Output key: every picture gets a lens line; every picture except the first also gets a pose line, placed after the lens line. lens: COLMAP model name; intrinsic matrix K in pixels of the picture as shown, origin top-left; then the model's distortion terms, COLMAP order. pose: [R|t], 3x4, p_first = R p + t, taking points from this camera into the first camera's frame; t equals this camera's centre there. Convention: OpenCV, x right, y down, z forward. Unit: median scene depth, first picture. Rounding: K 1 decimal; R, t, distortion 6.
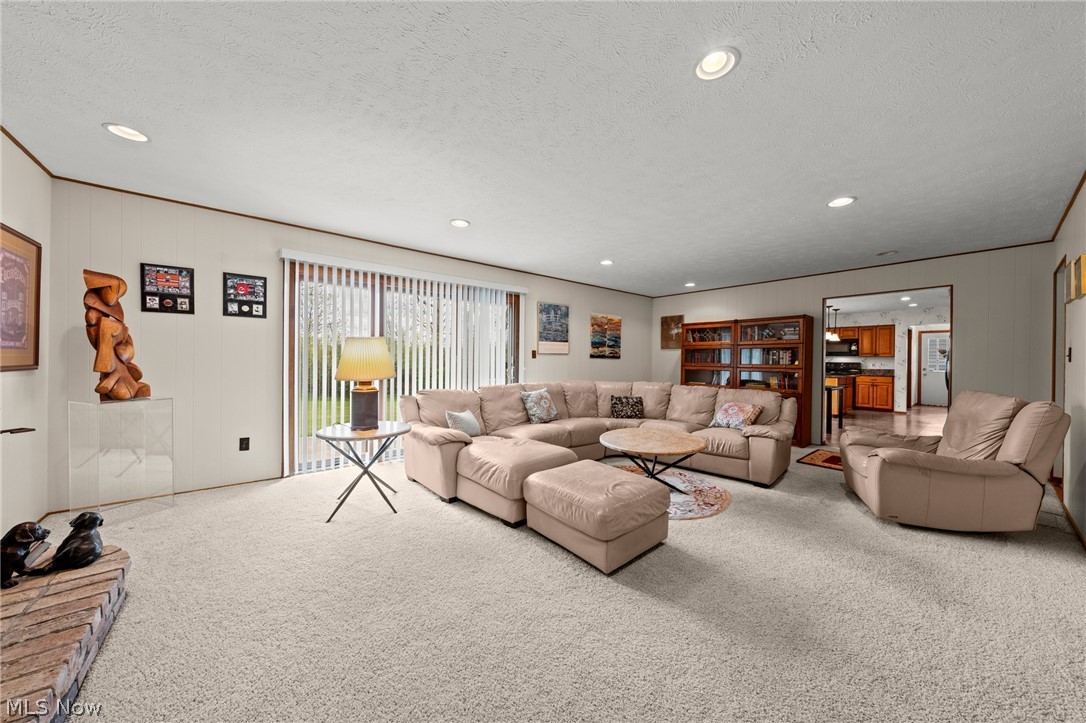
lens RADIAL K [[368.1, 0, 549.2], [0, 368.1, 365.7], [0, 0, 1]] dist [-0.002264, -0.000183]
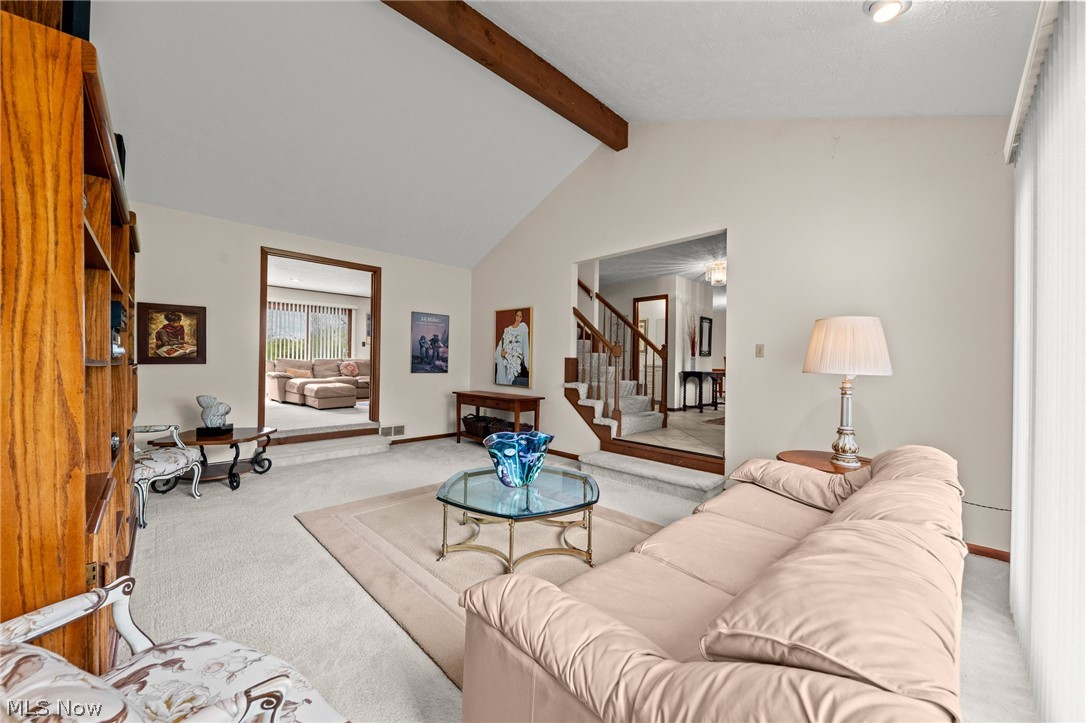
lens RADIAL K [[393.4, 0, 543.1], [0, 393.4, 363.2], [0, 0, 1]] dist [-0.002870, 0.000043]
pose [[0.996837, -0.003247, 0.079402, 0.633506], [0.003978, 0.999951, -0.009056, 0.076539], [-0.079369, 0.009343, 0.996802, -0.871931]]
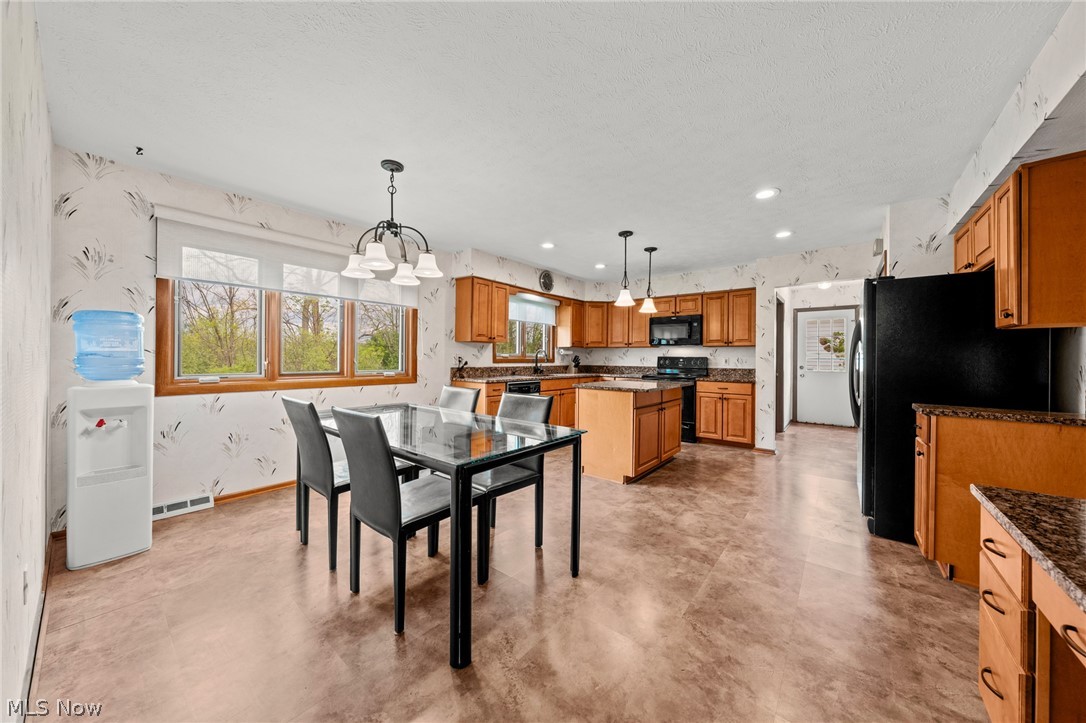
lens RADIAL K [[368.1, 0, 546.5], [0, 368.1, 358.1], [0, 0, 1]] dist [-0.002264, -0.000183]
pose [[0.980806, -0.000137, 0.194984, 0.847177], [0.001860, 0.999961, -0.008650, -0.003826], [-0.194975, 0.008846, 0.980768, 0.840874]]
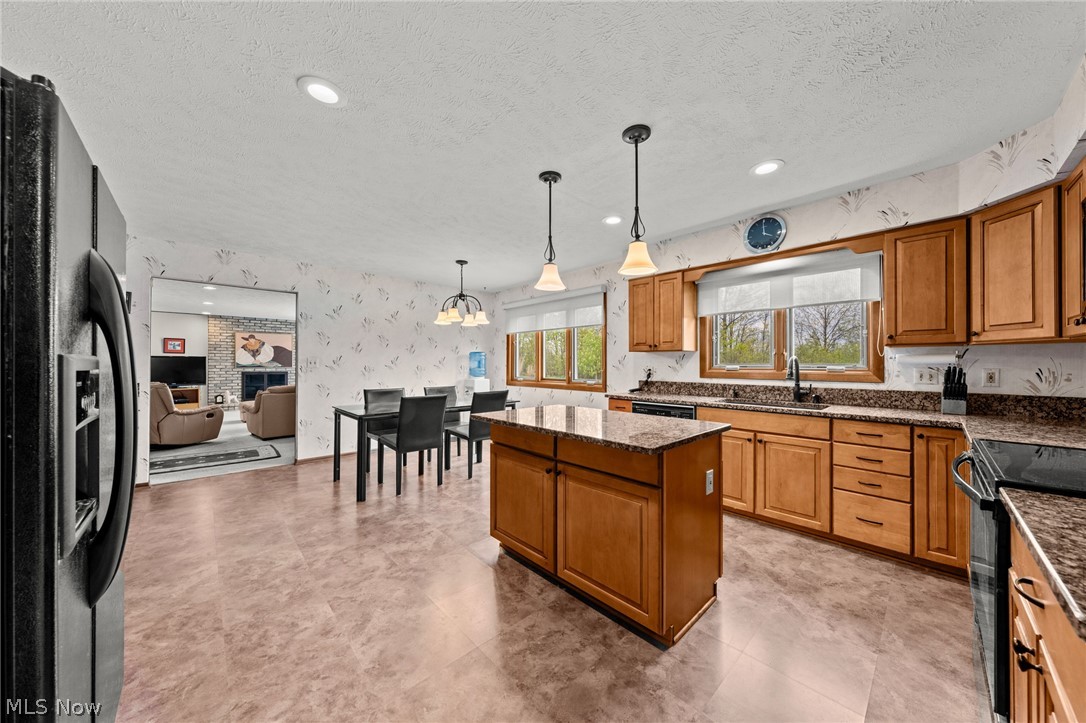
lens RADIAL K [[368.1, 0, 545.4], [0, 368.1, 361.5], [0, 0, 1]] dist [-0.002264, -0.000183]
pose [[0.060338, -0.016489, -0.998042, 1.548770], [-0.014368, 0.999746, -0.017386, -0.013415], [0.998075, 0.015389, 0.060085, 1.442978]]
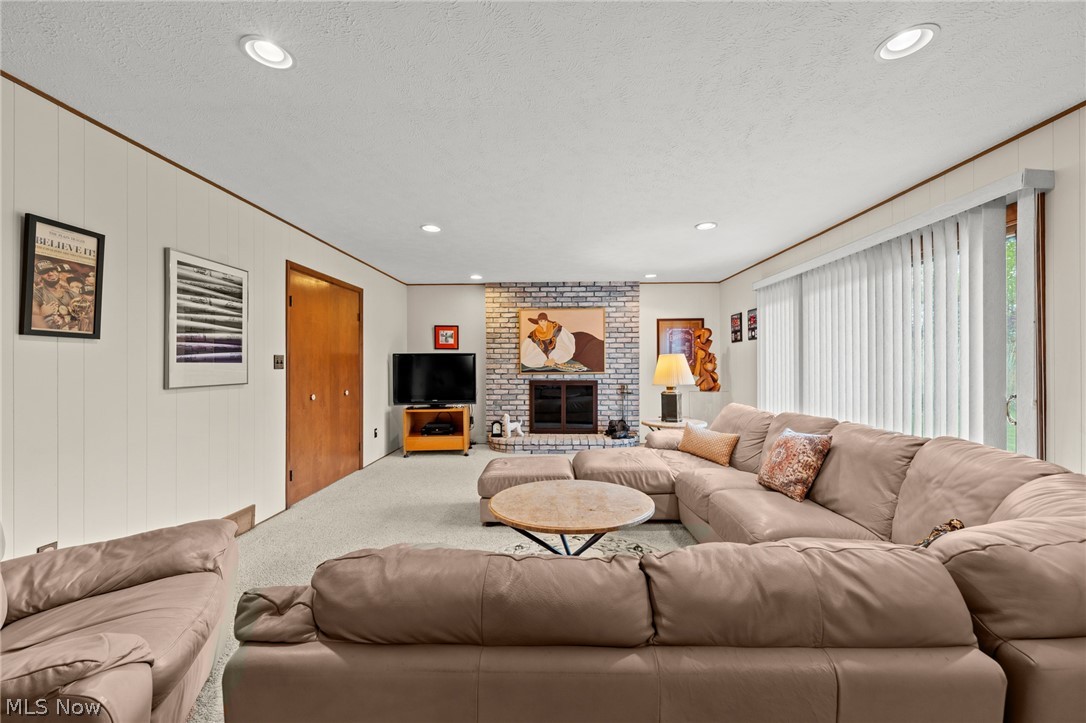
lens RADIAL K [[413.4, 0, 544.3], [0, 413.4, 362.9], [0, 0, 1]] dist [-0.003312, -0.000532]
pose [[-0.663401, -0.009457, -0.748204, 0.503339], [-0.014581, 0.999894, 0.000289, -0.020803], [0.748122, 0.011101, -0.663468, 0.861529]]
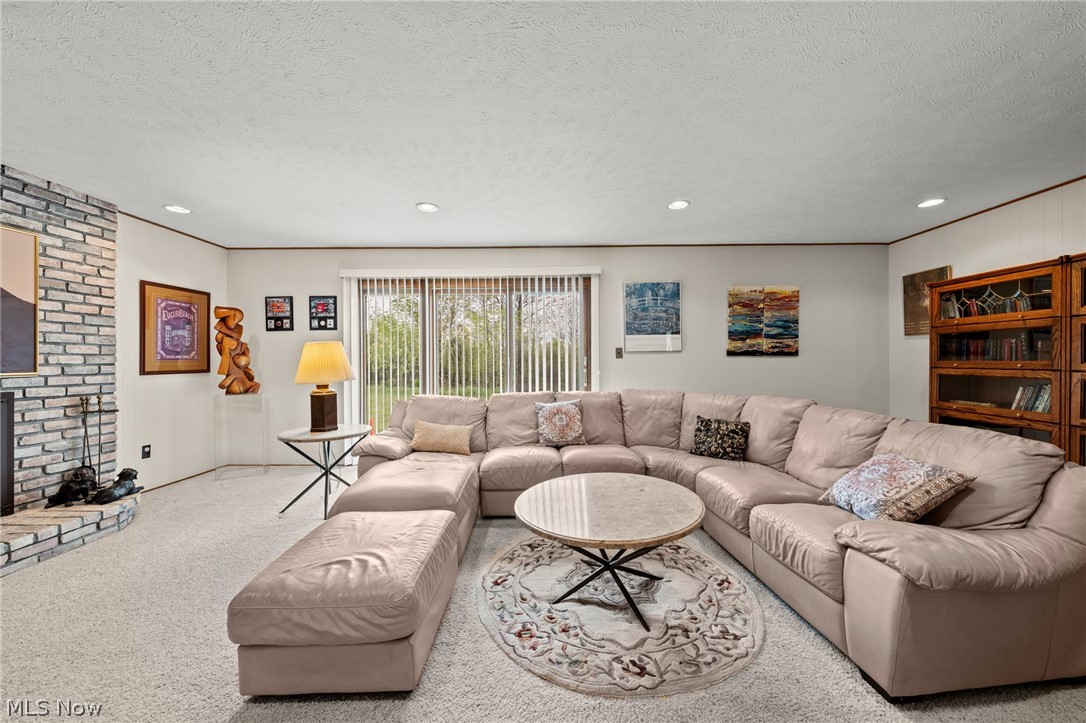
lens RADIAL K [[393.4, 0, 547.4], [0, 393.4, 360.9], [0, 0, 1]] dist [-0.002870, 0.000043]
pose [[0.761441, -0.014929, -0.648062, 0.360113], [0.004635, 0.999835, -0.017586, -0.001387], [0.648218, 0.010387, 0.761384, 0.290826]]
